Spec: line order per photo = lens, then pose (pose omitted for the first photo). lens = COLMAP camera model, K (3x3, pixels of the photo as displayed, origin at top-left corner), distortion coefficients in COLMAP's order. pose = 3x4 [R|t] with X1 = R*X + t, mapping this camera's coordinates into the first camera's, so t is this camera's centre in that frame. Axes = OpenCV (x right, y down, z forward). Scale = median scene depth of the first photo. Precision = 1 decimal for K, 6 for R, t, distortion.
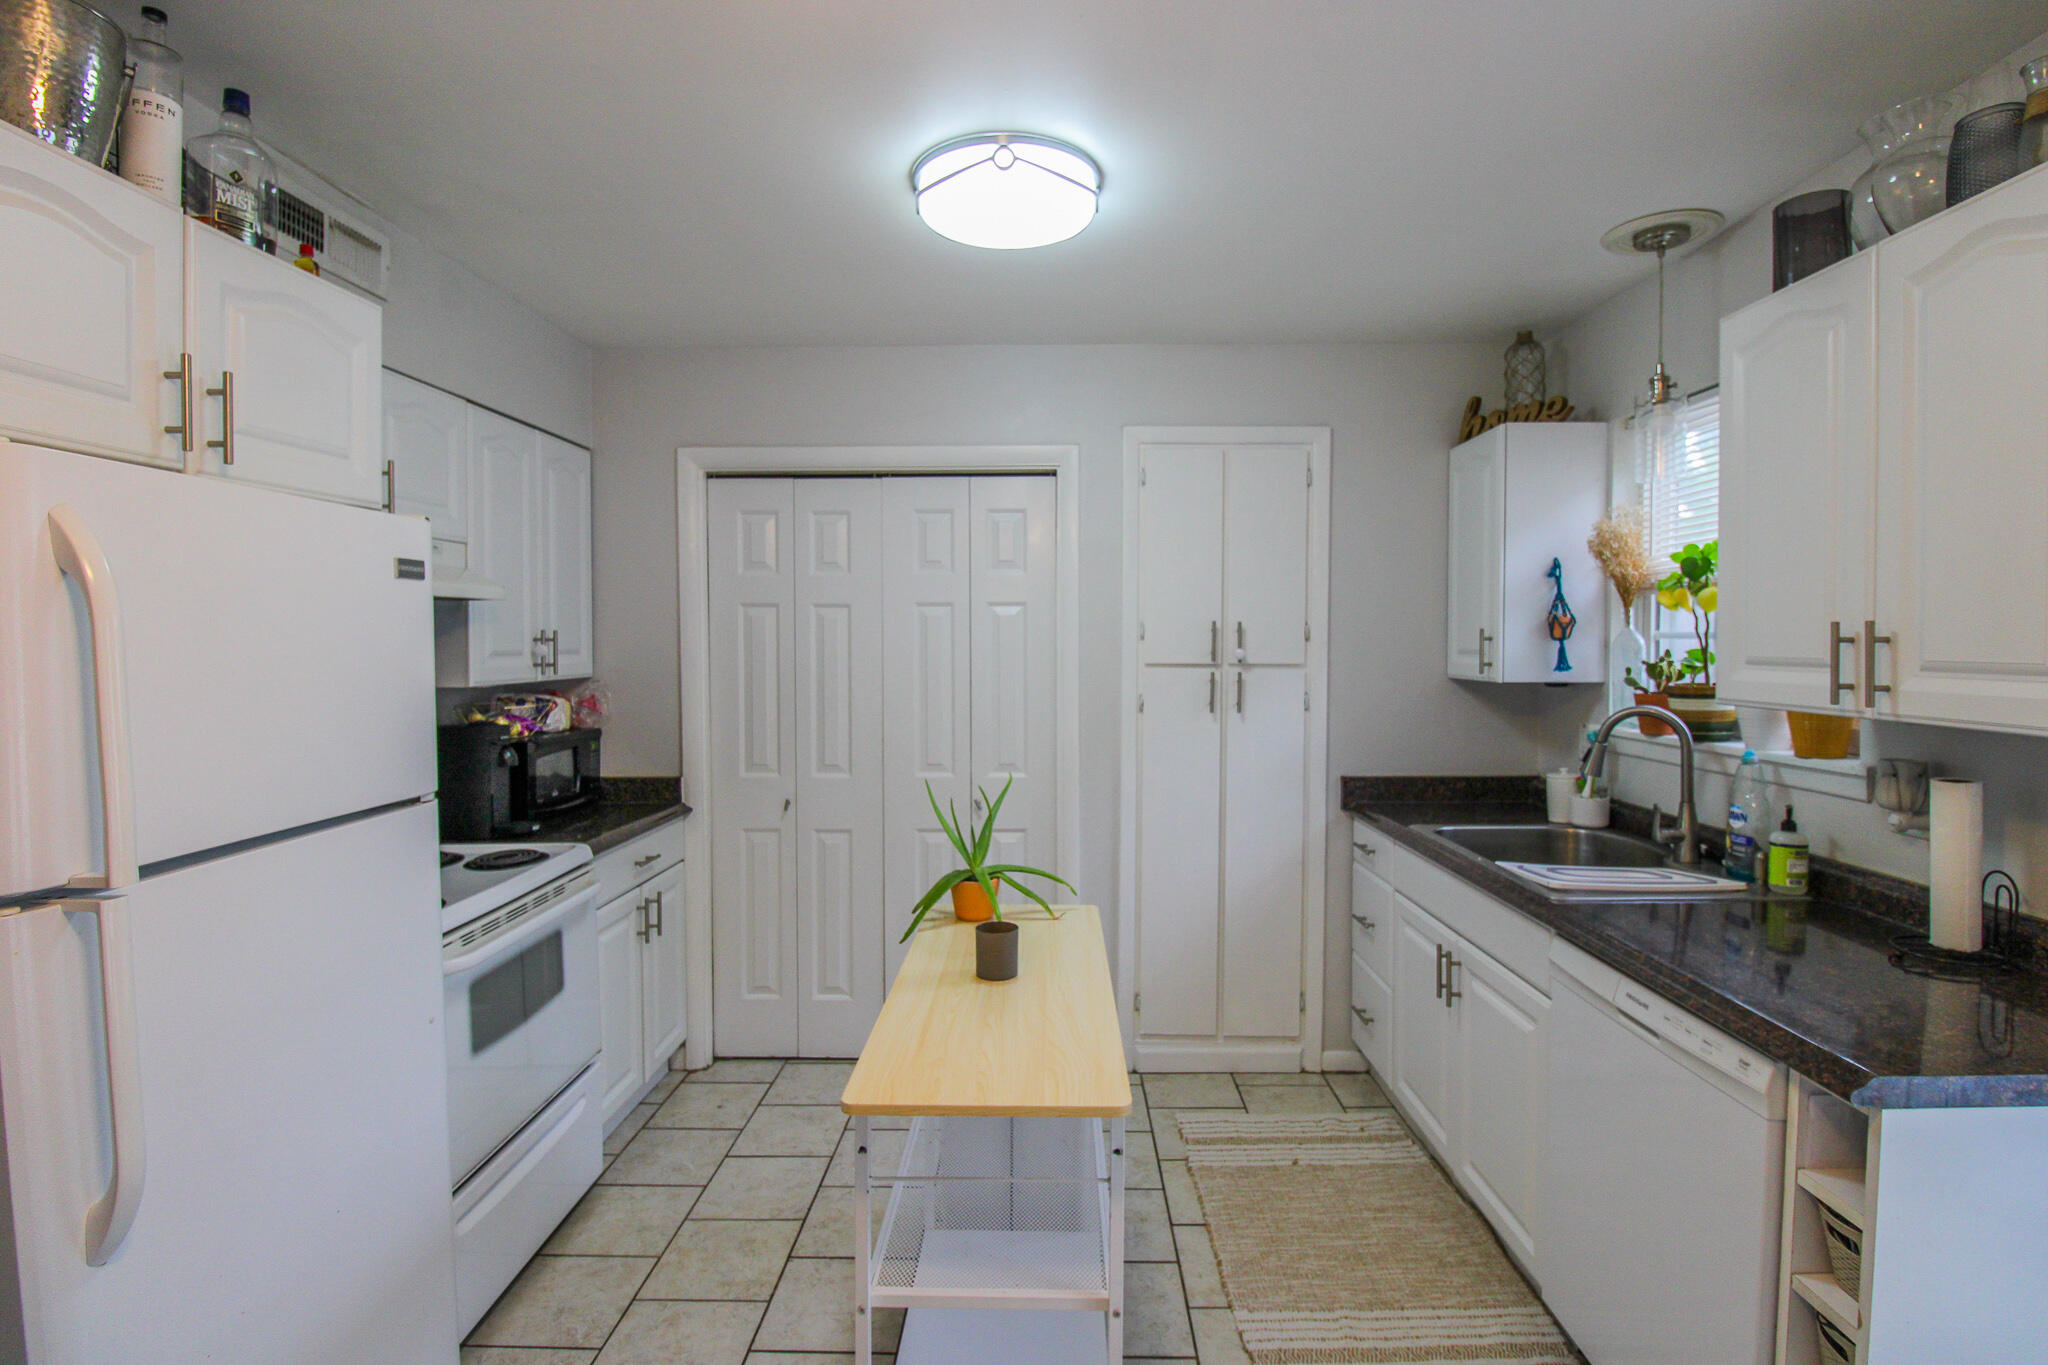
lens RADIAL K [[951.1, 0, 1024.7], [0, 951.1, 681.8], [0, 0, 1]] dist [-0.013295, -0.001923]
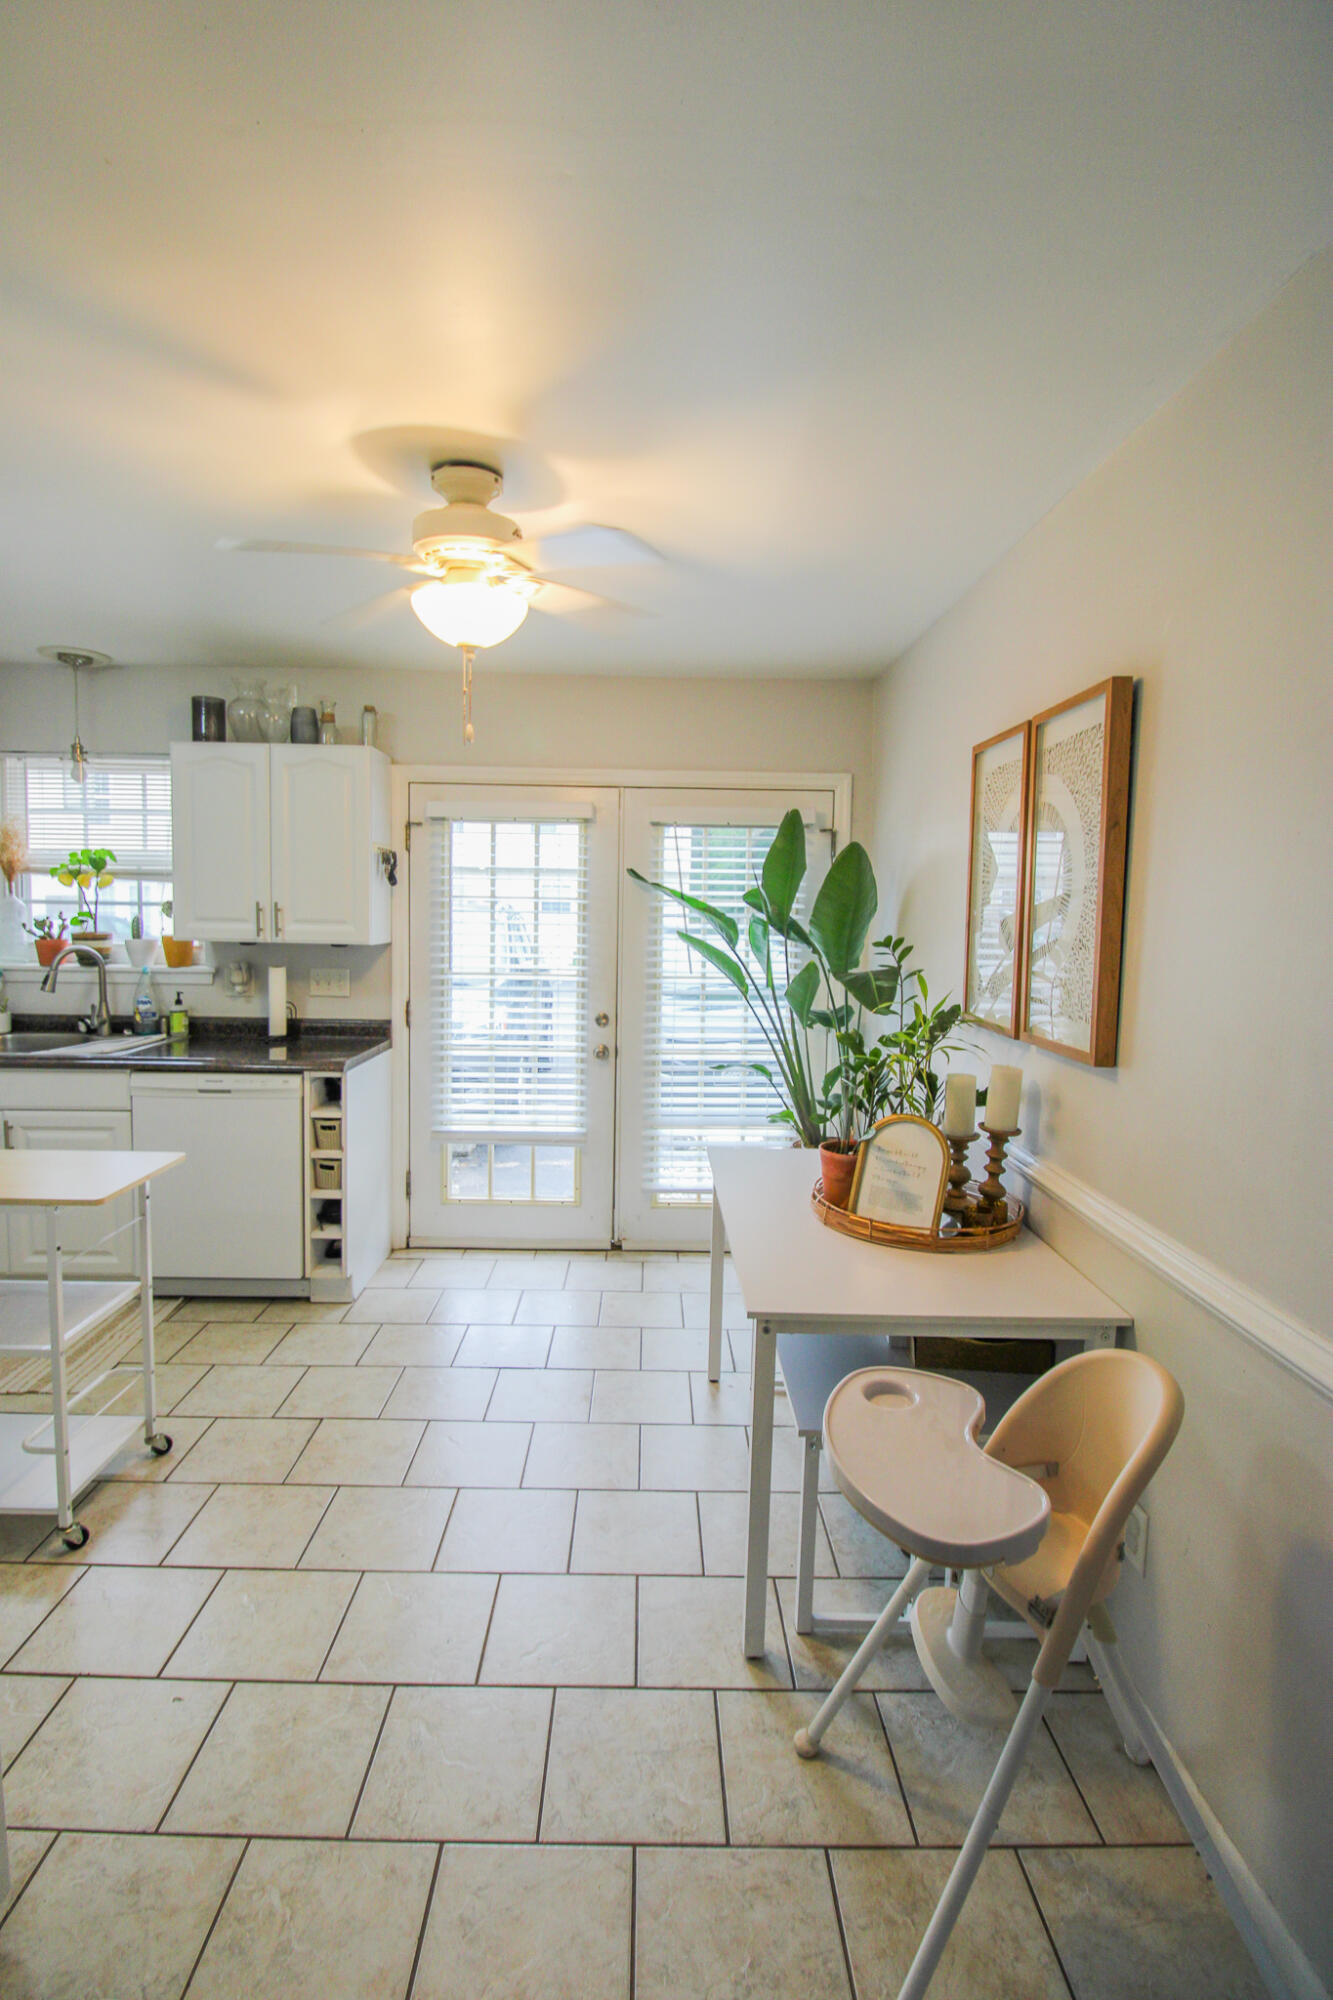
lens RADIAL K [[928.8, 0, 663.1], [0, 928.8, 978.4], [0, 0, 1]] dist [-0.013295, -0.001923]
pose [[-0.052041, -0.075274, 0.995804, -1.146644], [0.023244, 0.996794, 0.076563, -0.019963], [-0.998374, 0.027131, -0.050124, 0.082894]]
